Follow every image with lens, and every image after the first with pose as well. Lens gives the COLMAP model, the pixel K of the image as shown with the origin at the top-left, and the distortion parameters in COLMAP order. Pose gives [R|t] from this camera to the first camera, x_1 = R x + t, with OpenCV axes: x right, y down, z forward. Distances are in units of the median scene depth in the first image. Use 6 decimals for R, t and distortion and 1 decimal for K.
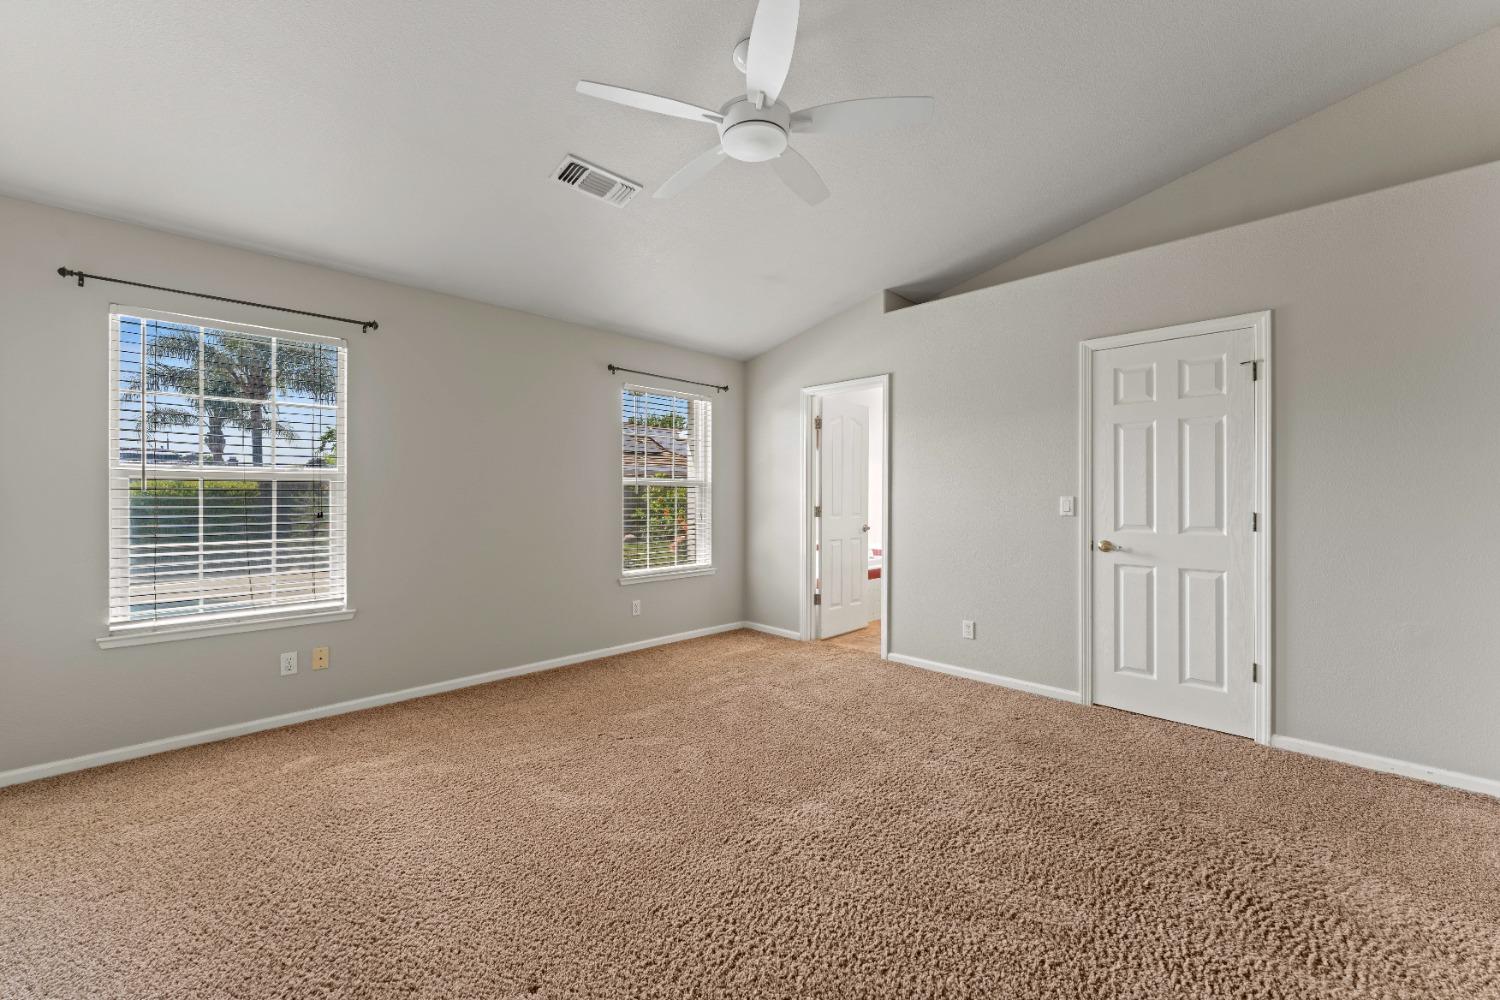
lens RADIAL K [[595.0, 0, 750.0], [0, 595.0, 500.0], [0, 0, 1]] dist [0.000070, -0.000057]
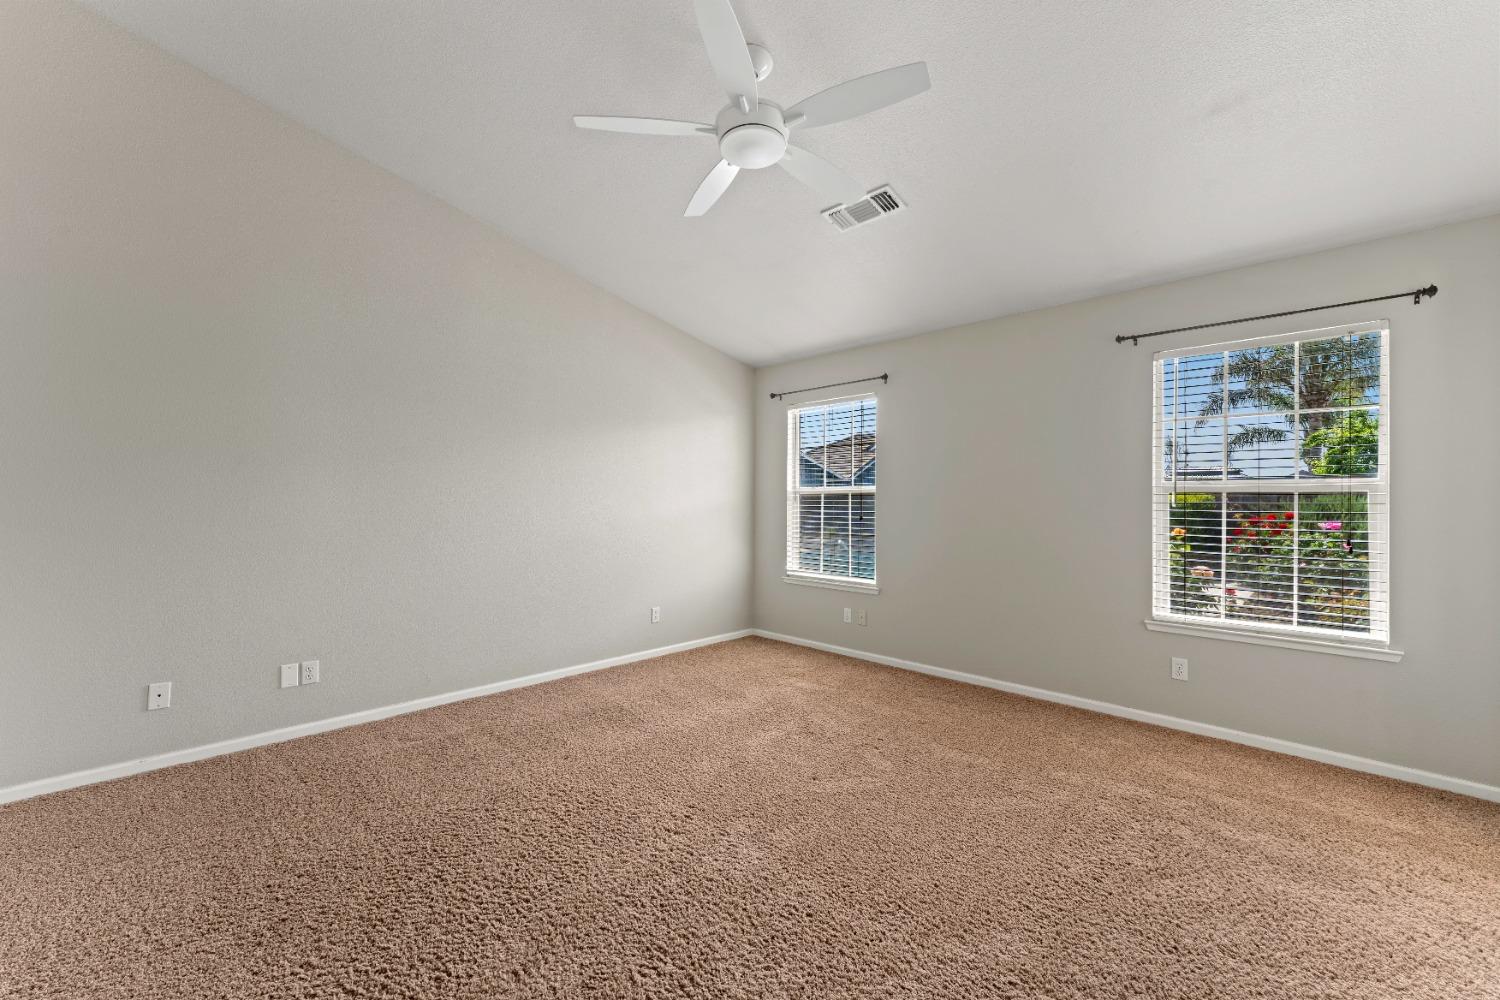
lens RADIAL K [[588.3, 0, 751.1], [0, 588.3, 503.6], [0, 0, 1]] dist [-0.001371, -0.000278]
pose [[0.040868, 0.003064, -0.999160, 0.364719], [-0.020677, 0.999784, 0.002220, -0.003349], [0.998951, 0.020569, 0.040922, 0.356367]]
